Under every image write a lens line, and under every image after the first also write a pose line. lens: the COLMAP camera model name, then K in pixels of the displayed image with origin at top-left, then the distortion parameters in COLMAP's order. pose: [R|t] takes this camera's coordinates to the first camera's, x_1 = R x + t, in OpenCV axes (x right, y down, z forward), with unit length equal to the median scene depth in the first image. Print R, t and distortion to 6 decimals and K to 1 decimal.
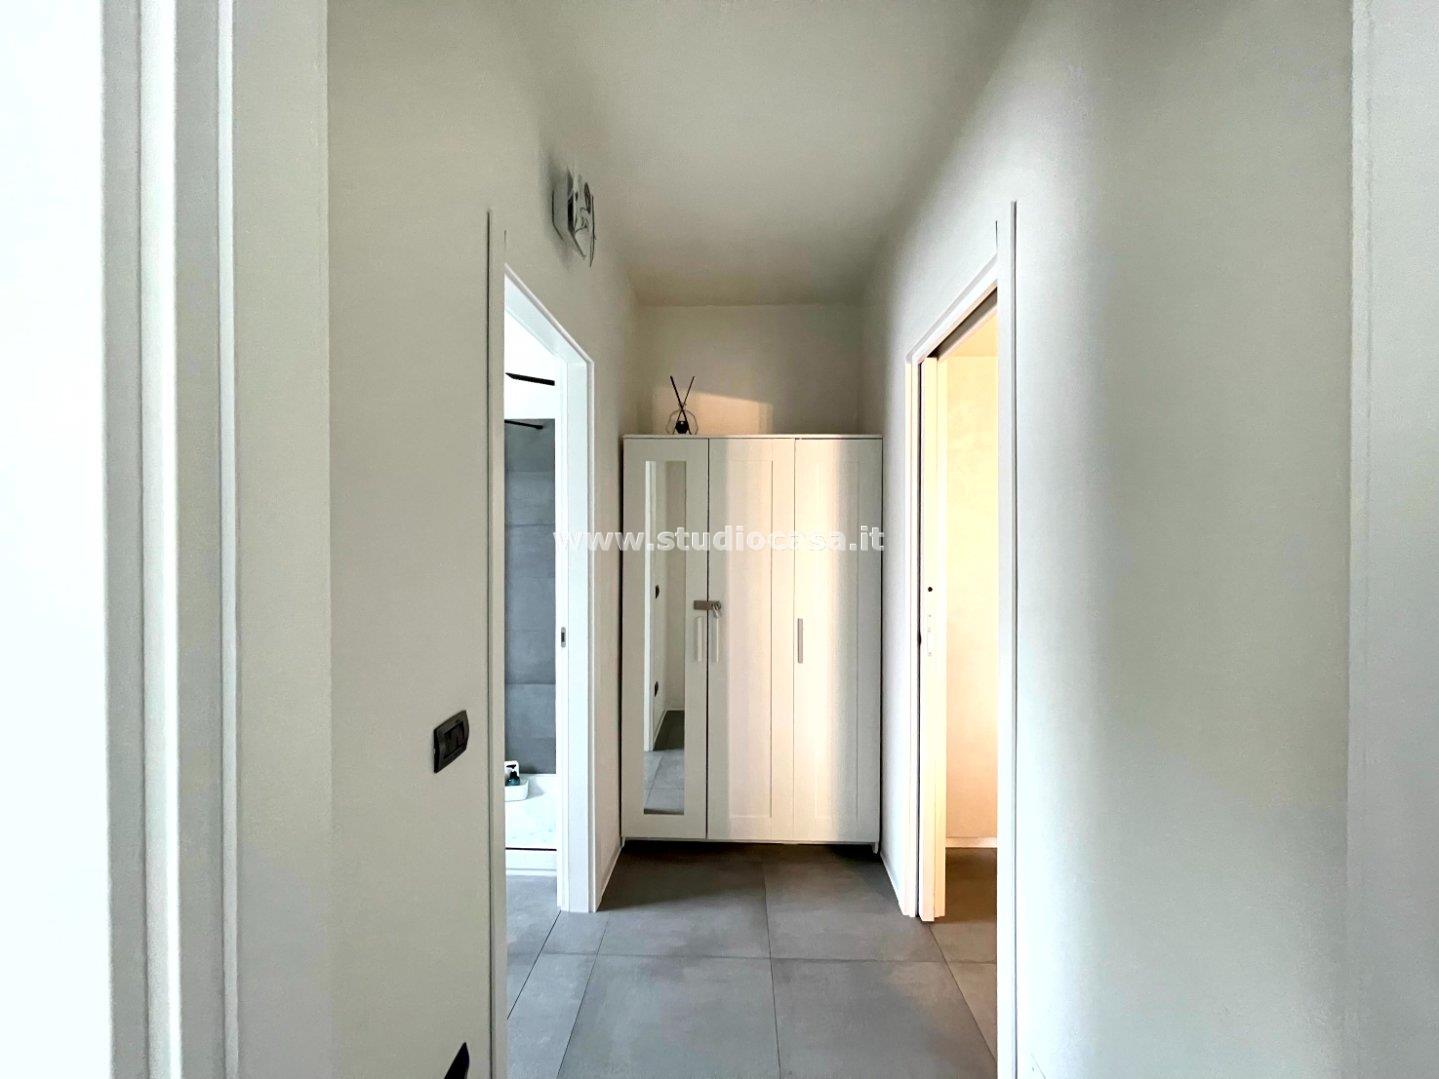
lens RADIAL K [[581.9, 0, 720.5], [0, 581.9, 541.3], [0, 0, 1]] dist [-0.000012, 0.000406]
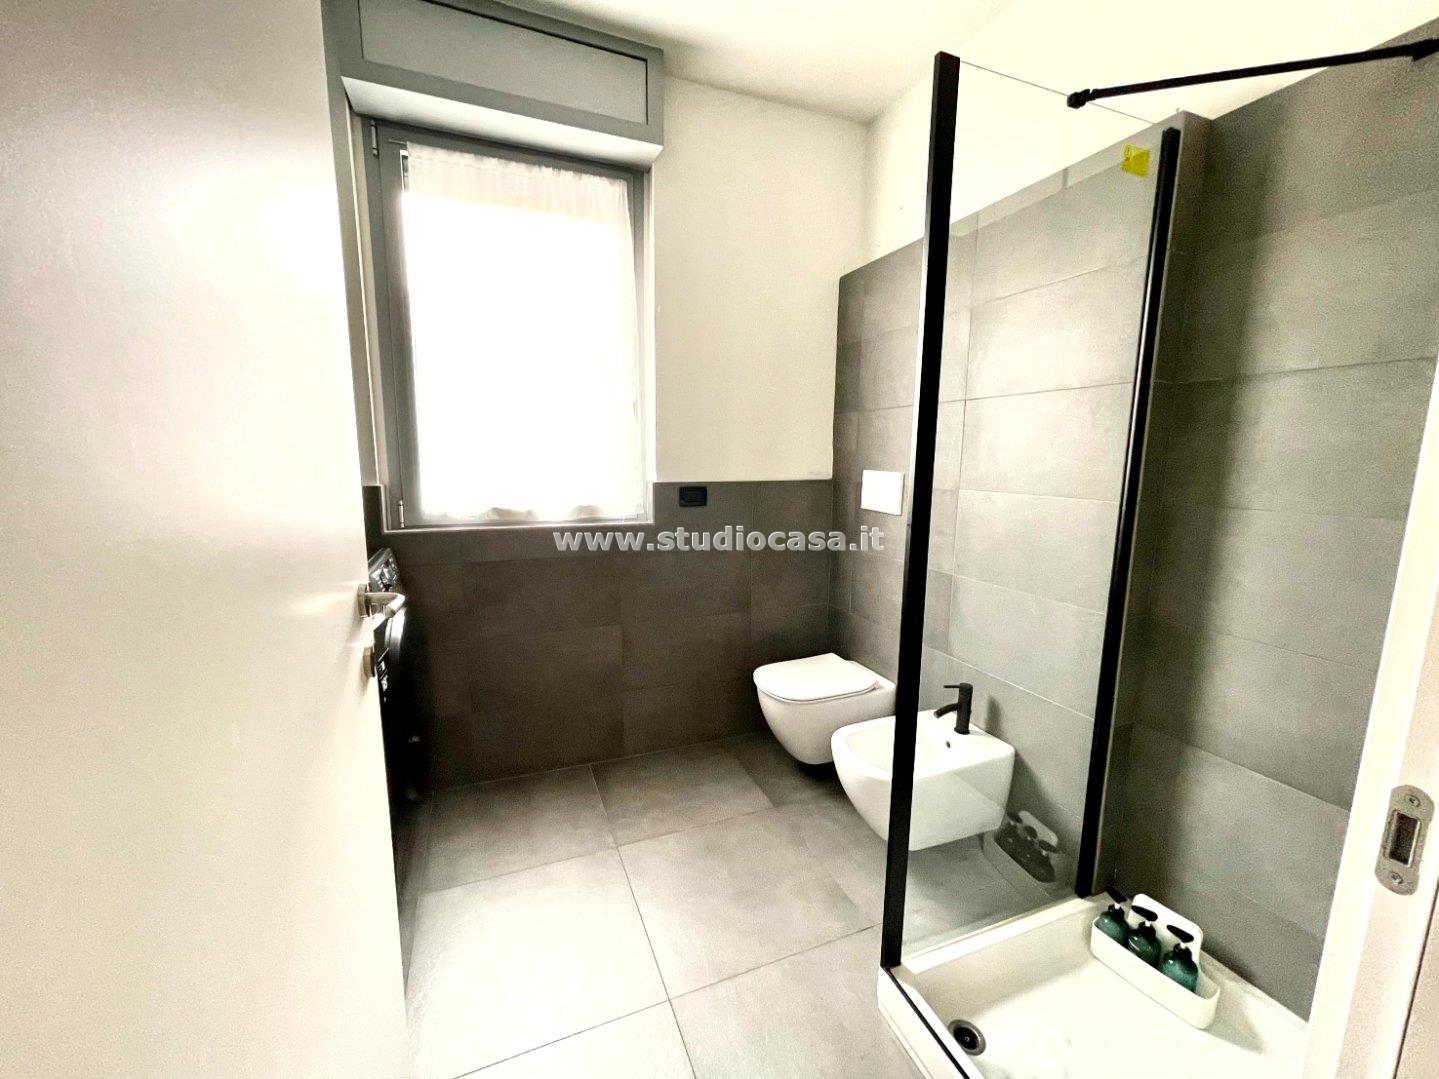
lens RADIAL K [[581.9, 0, 721.4], [0, 581.9, 541.4], [0, 0, 1]] dist [-0.000012, 0.000406]
pose [[0.405342, 0.145614, -0.902493, -0.145847], [-0.013816, 0.988095, 0.153221, 0.031681], [0.914061, -0.049638, 0.402529, 0.520389]]
